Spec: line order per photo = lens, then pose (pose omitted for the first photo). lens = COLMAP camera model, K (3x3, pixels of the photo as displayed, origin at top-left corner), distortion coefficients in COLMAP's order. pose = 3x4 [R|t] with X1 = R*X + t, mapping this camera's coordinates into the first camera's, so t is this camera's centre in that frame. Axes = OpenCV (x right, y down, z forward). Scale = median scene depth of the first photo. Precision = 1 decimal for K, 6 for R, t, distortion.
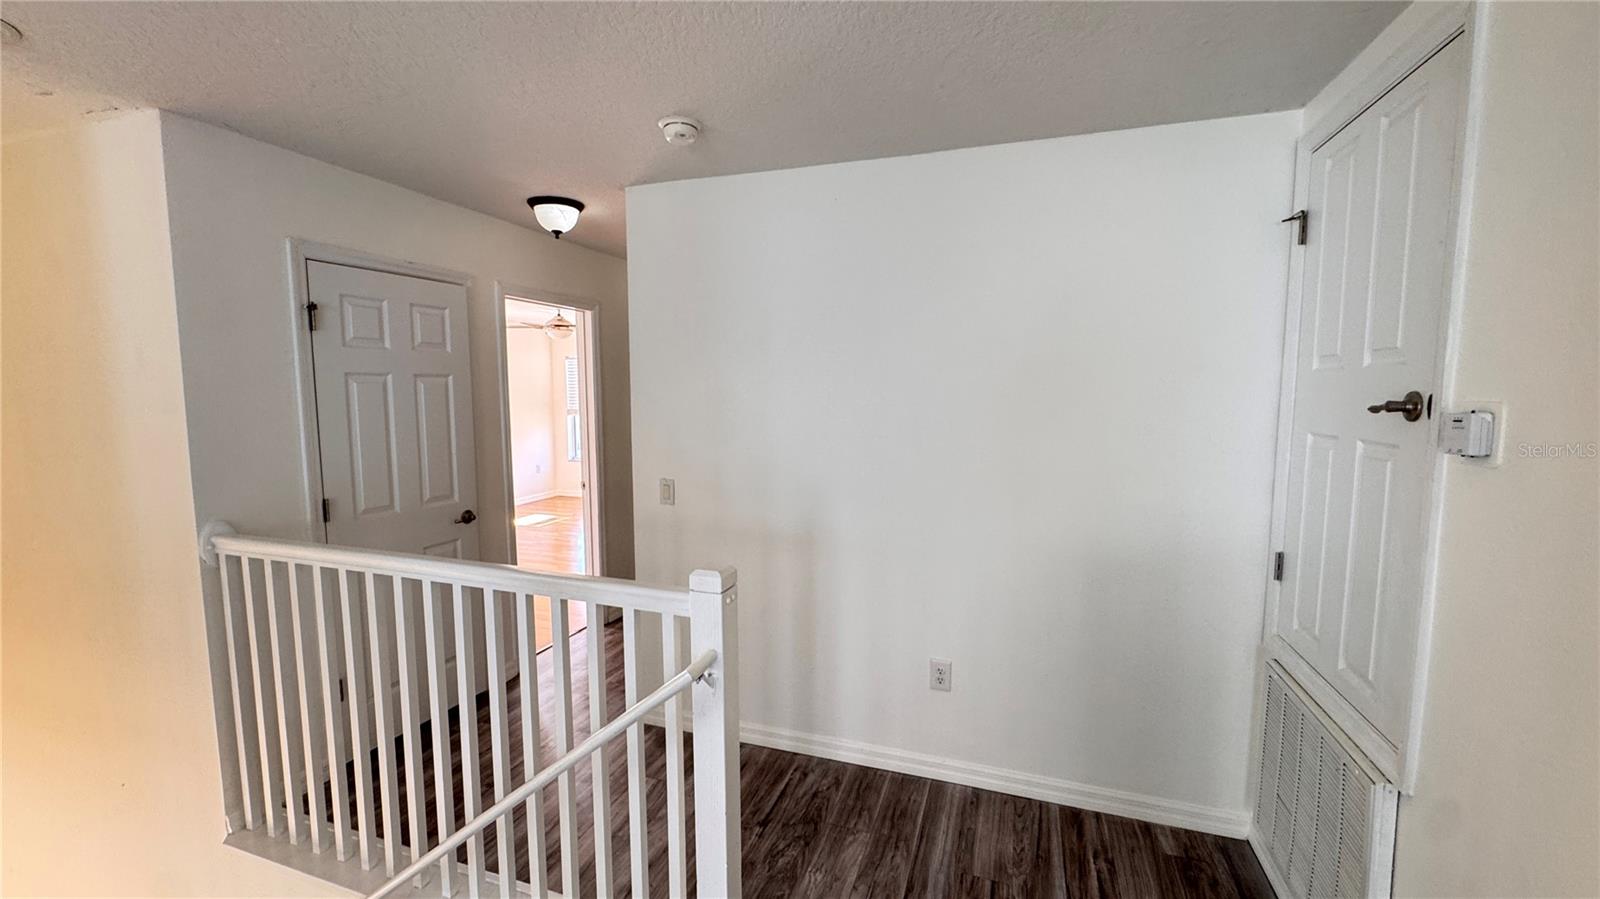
lens RADIAL K [[642.4, 0, 791.4], [0, 642.4, 448.5], [0, 0, 1]] dist [-0.000569, -0.000213]
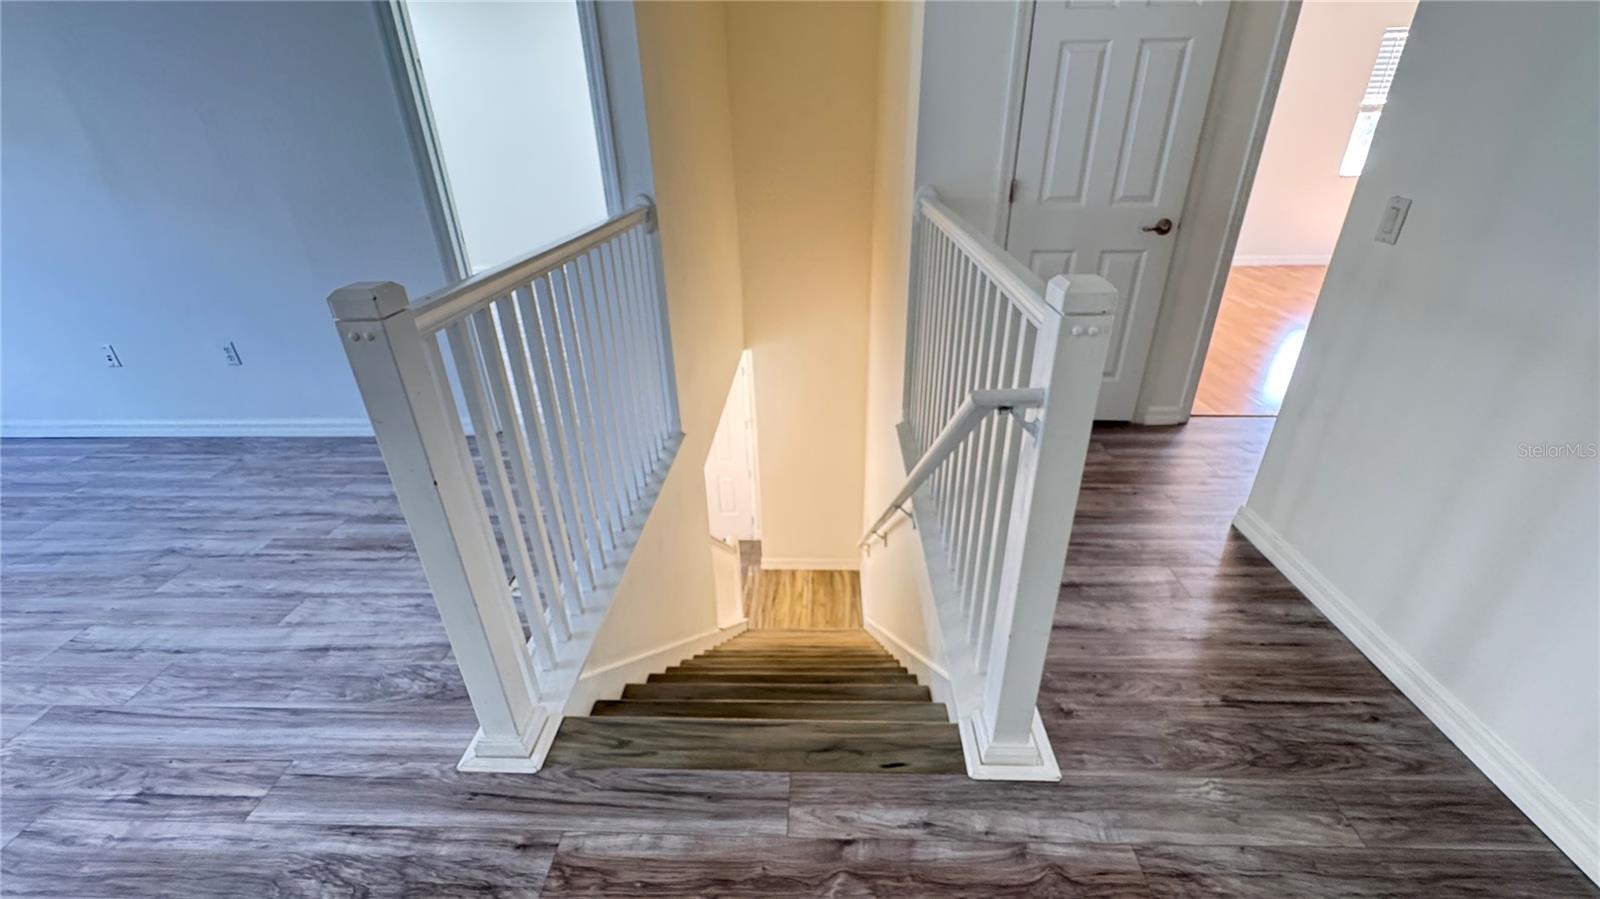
lens RADIAL K [[642.4, 0, 807.0], [0, 642.4, 451.2], [0, 0, 1]] dist [-0.000569, -0.000213]
pose [[0.305050, 0.431720, -0.848860, 0.298135], [-0.070252, 0.899117, 0.432034, 0.050486], [0.949742, -0.072158, 0.304605, 0.342221]]
